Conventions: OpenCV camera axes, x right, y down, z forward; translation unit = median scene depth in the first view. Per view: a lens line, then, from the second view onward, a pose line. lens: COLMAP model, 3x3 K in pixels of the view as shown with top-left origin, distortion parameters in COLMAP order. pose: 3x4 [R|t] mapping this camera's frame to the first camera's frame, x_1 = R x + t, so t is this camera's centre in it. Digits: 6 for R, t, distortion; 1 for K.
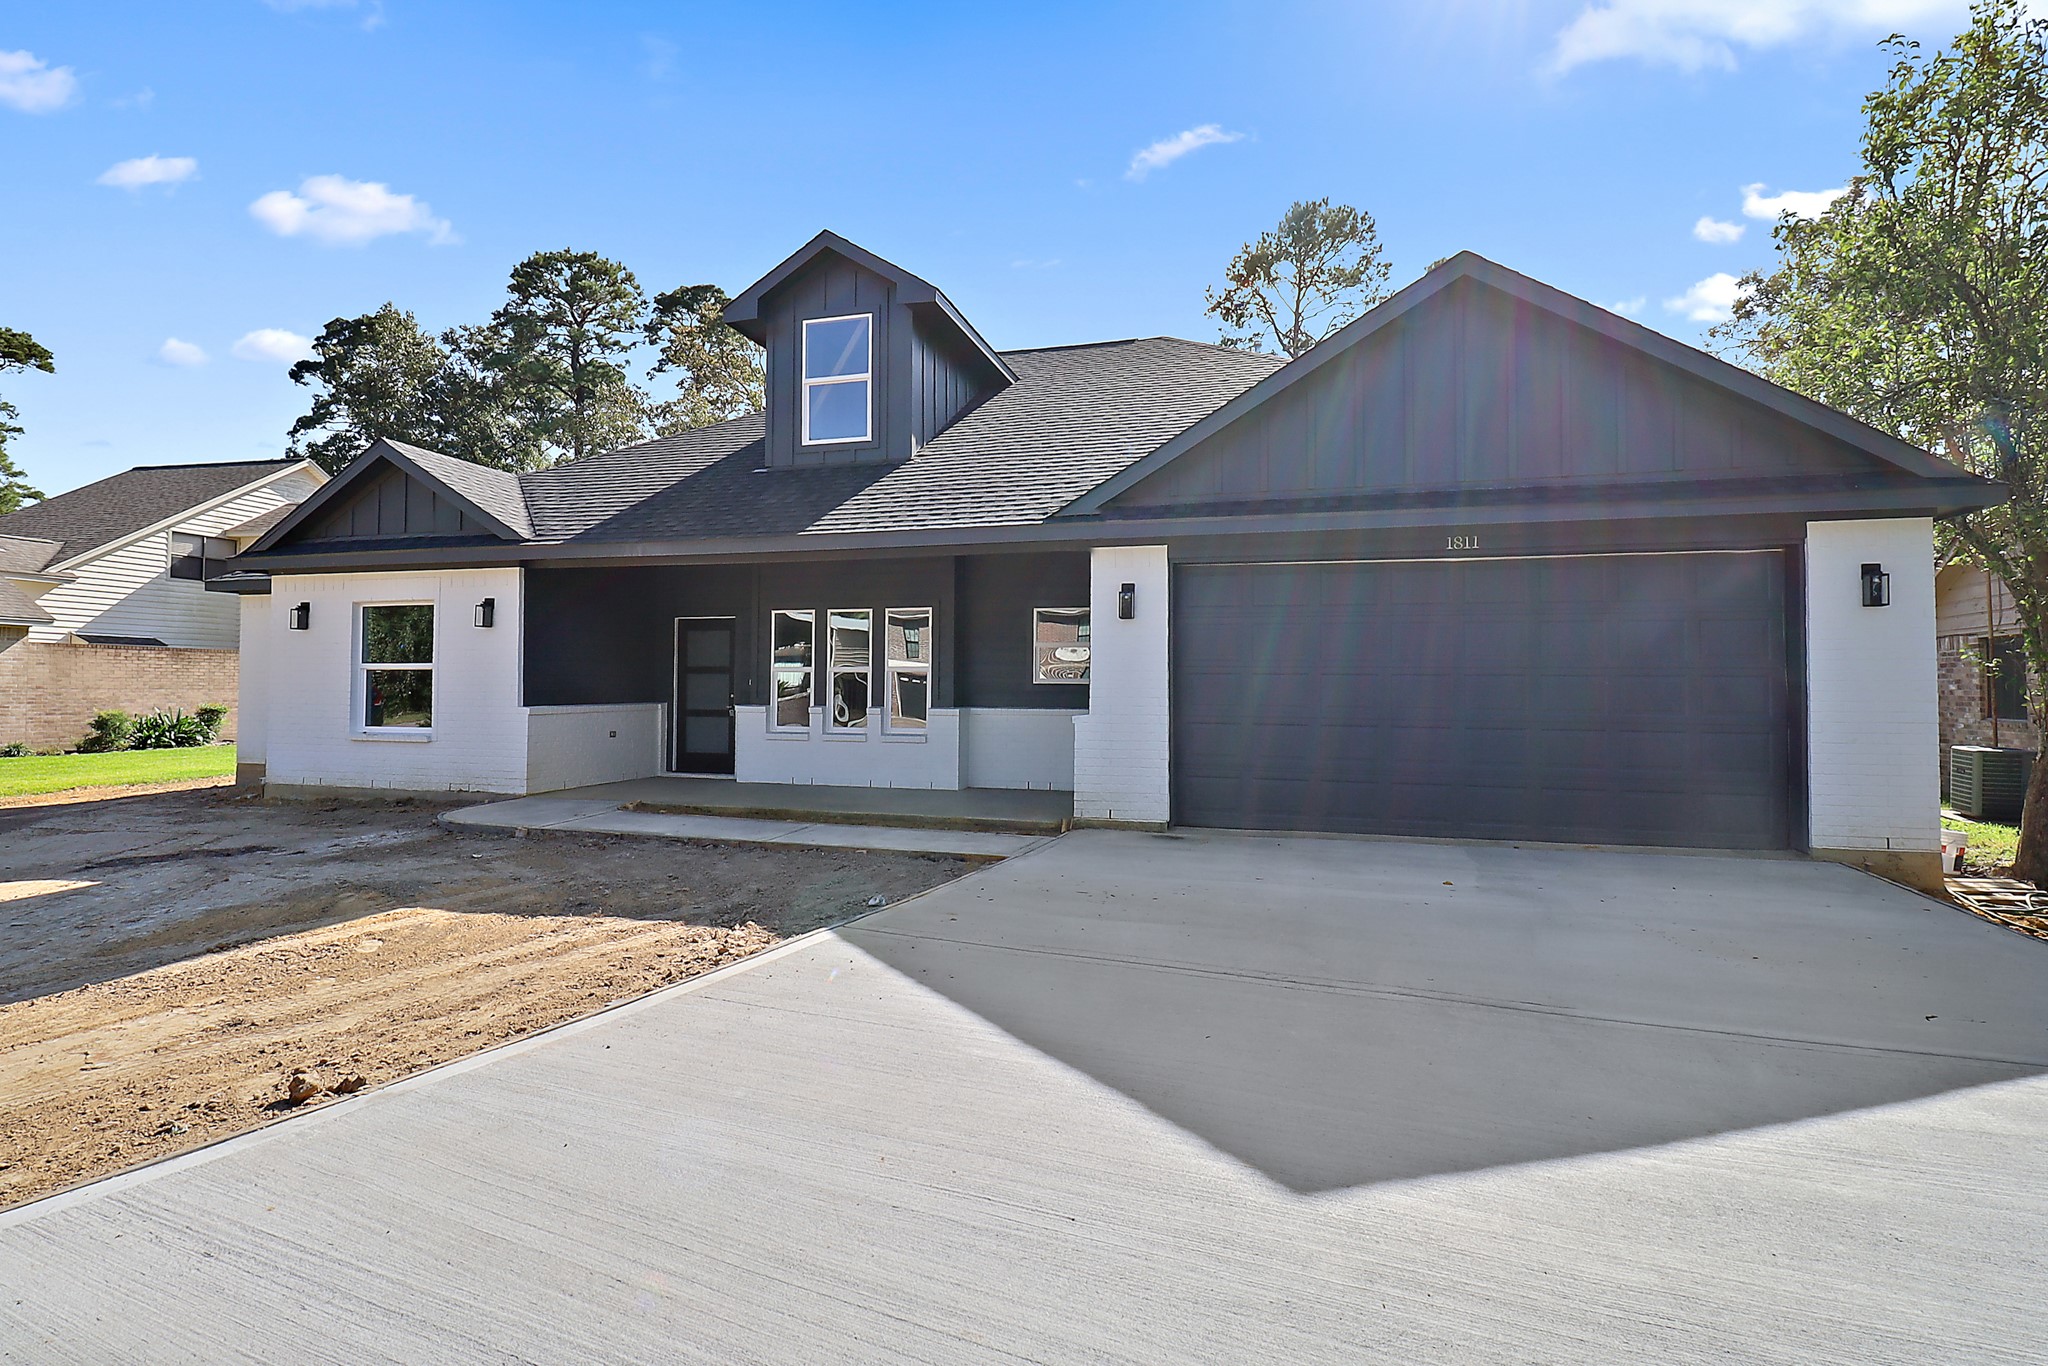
lens RADIAL K [[986.4, 0, 989.3], [0, 986.4, 642.6], [0, 0, 1]] dist [-0.012684, -0.001053]
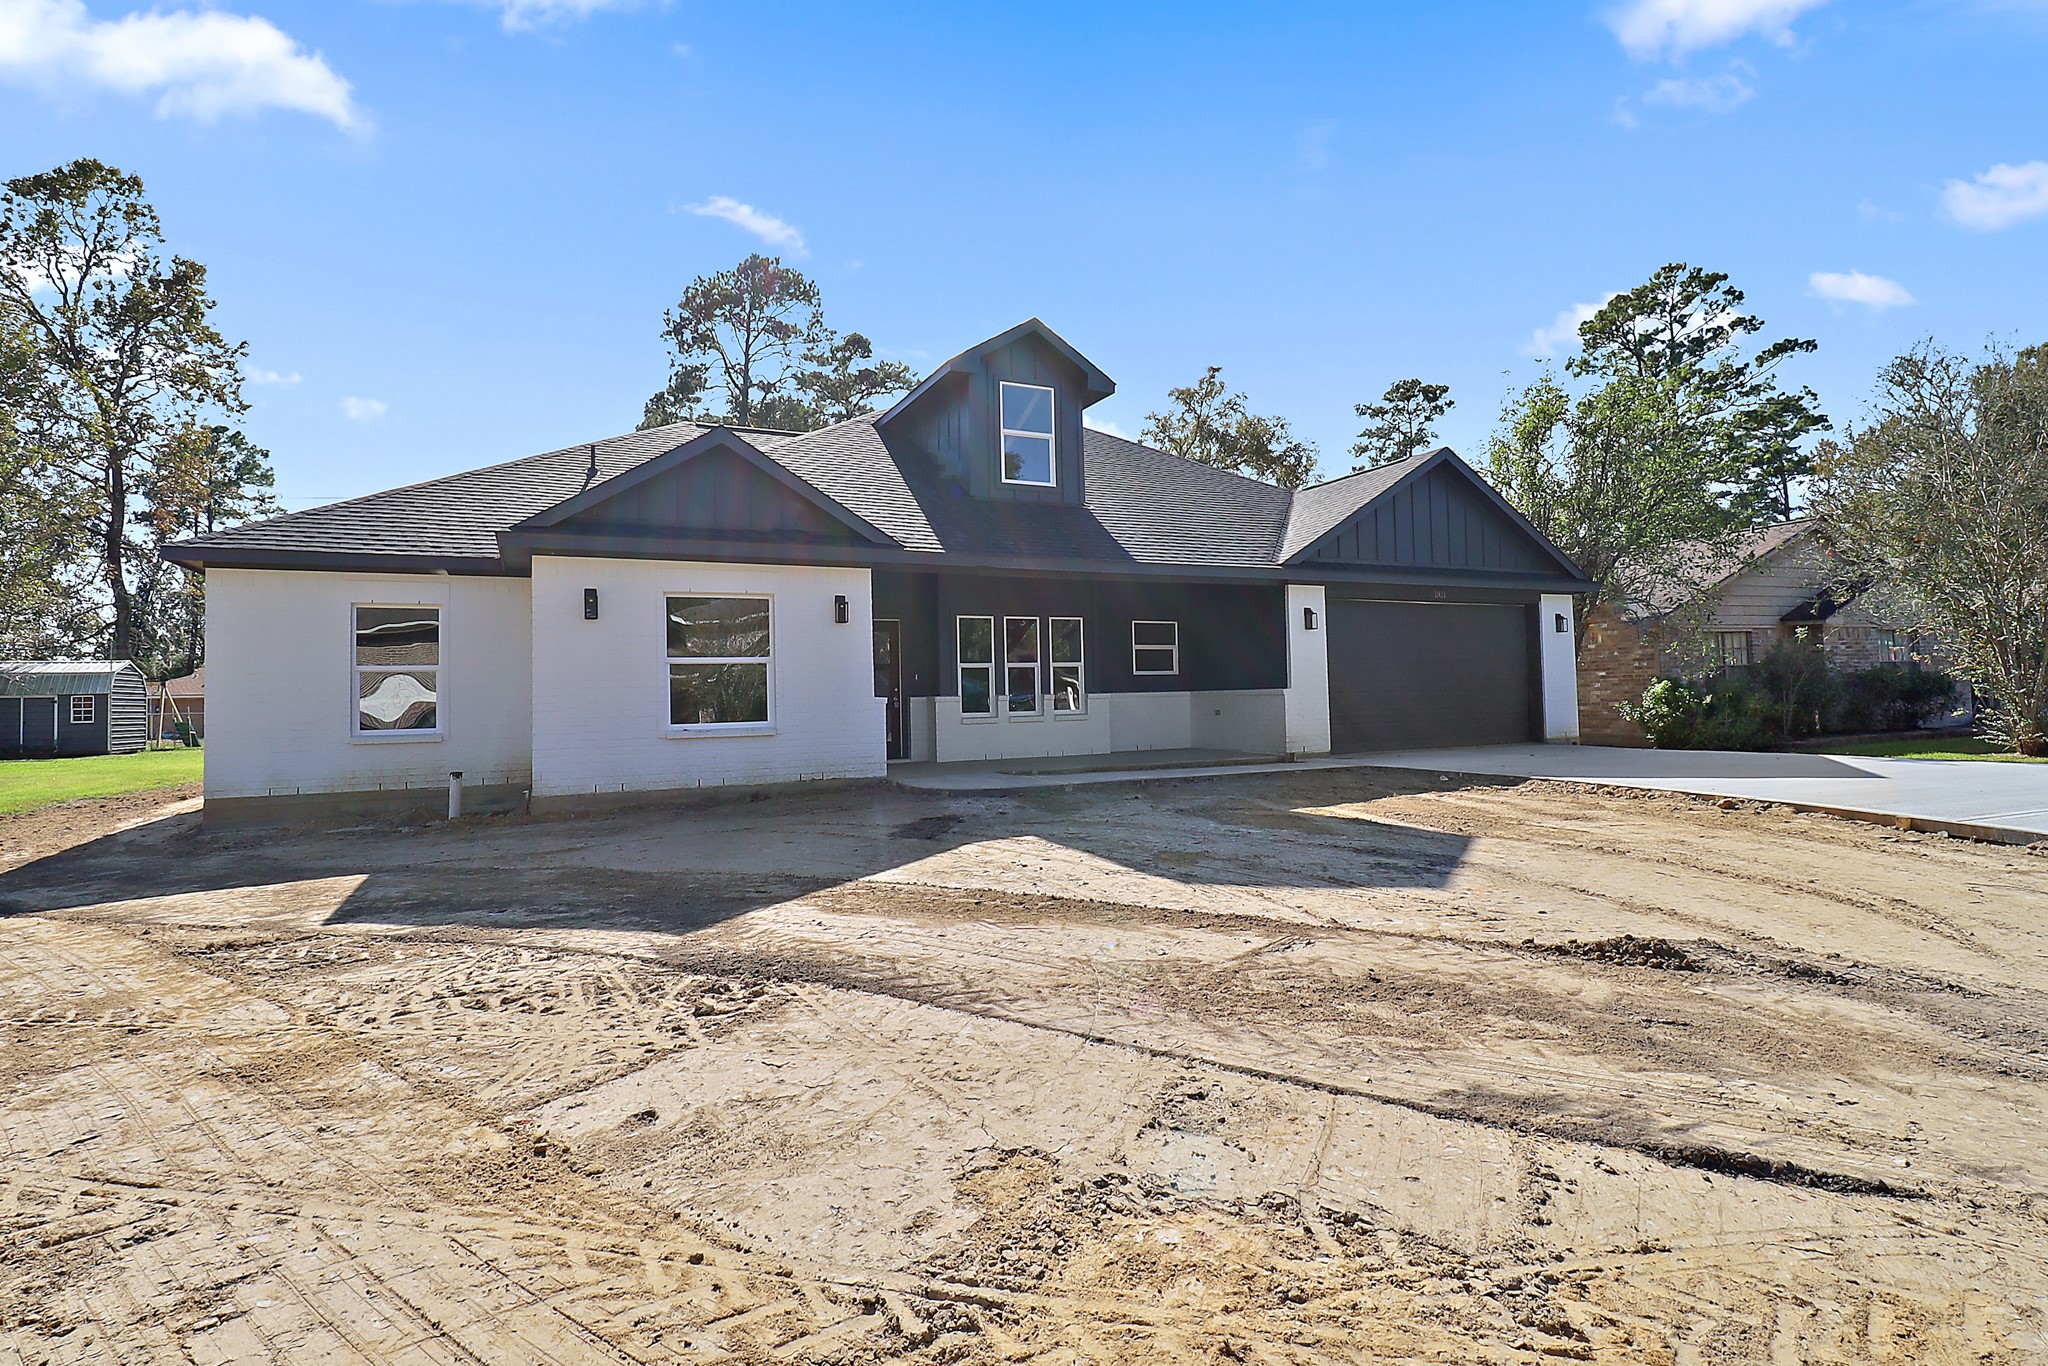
lens RADIAL K [[986.4, 0, 989.3], [0, 986.4, 642.6], [0, 0, 1]] dist [-0.012684, -0.001053]
pose [[0.751734, 0.016639, 0.659257, -1.054317], [-0.003995, 0.999778, -0.020678, 0.026097], [-0.659454, 0.012911, 0.751634, 0.091763]]
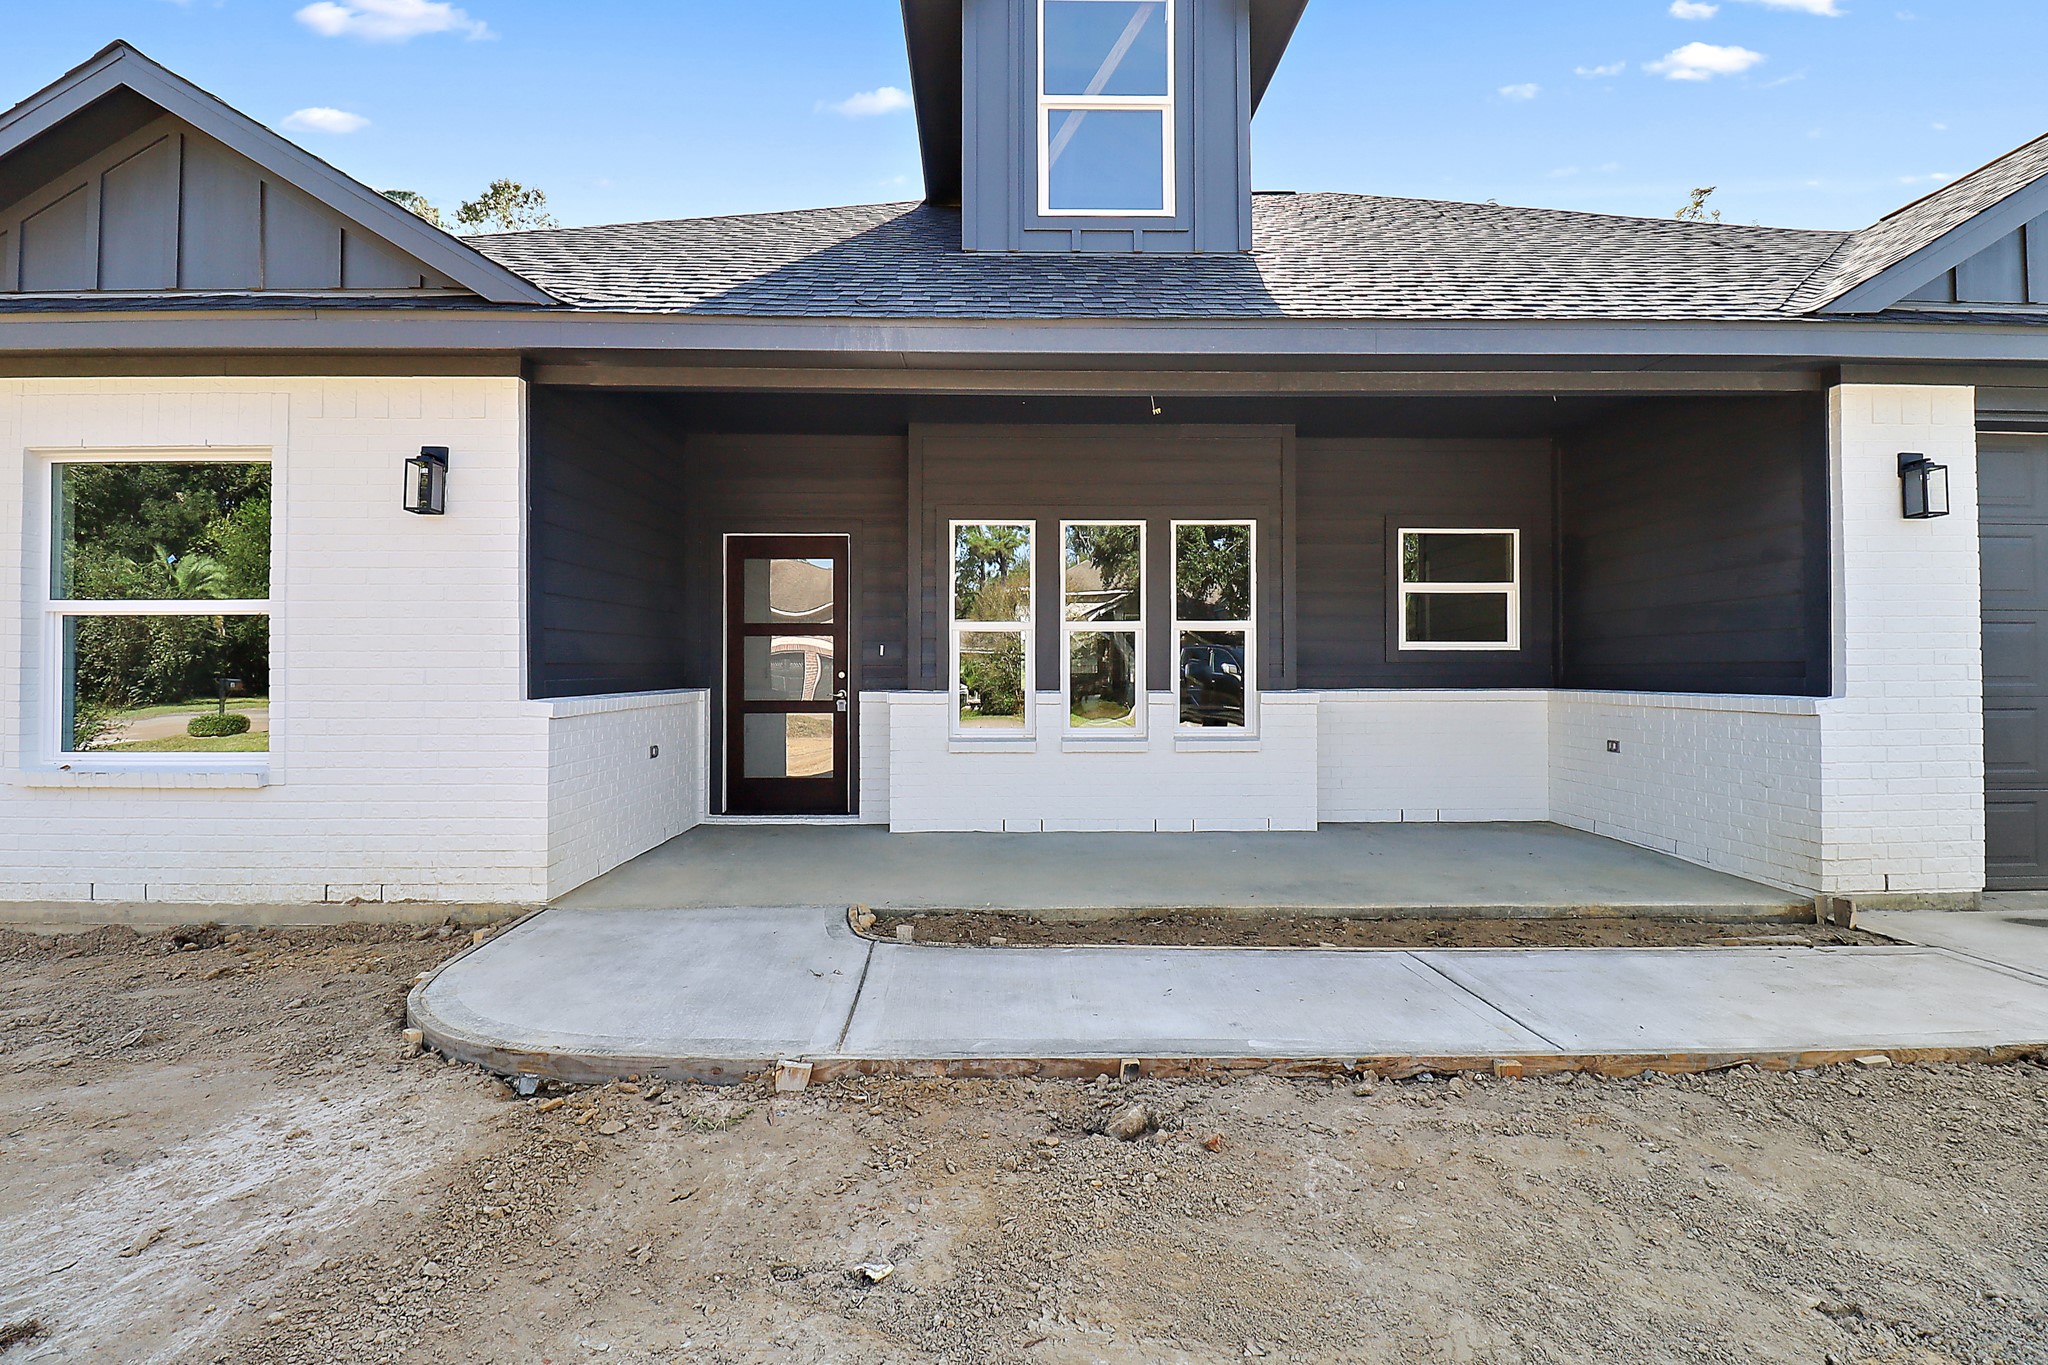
lens RADIAL K [[986.4, 0, 989.3], [0, 986.4, 642.1], [0, 0, 1]] dist [-0.012684, -0.001053]
pose [[0.954655, 0.003584, 0.297693, -0.393436], [-0.007684, 0.999891, 0.012604, 0.031550], [-0.297615, -0.014320, 0.954578, 0.503310]]
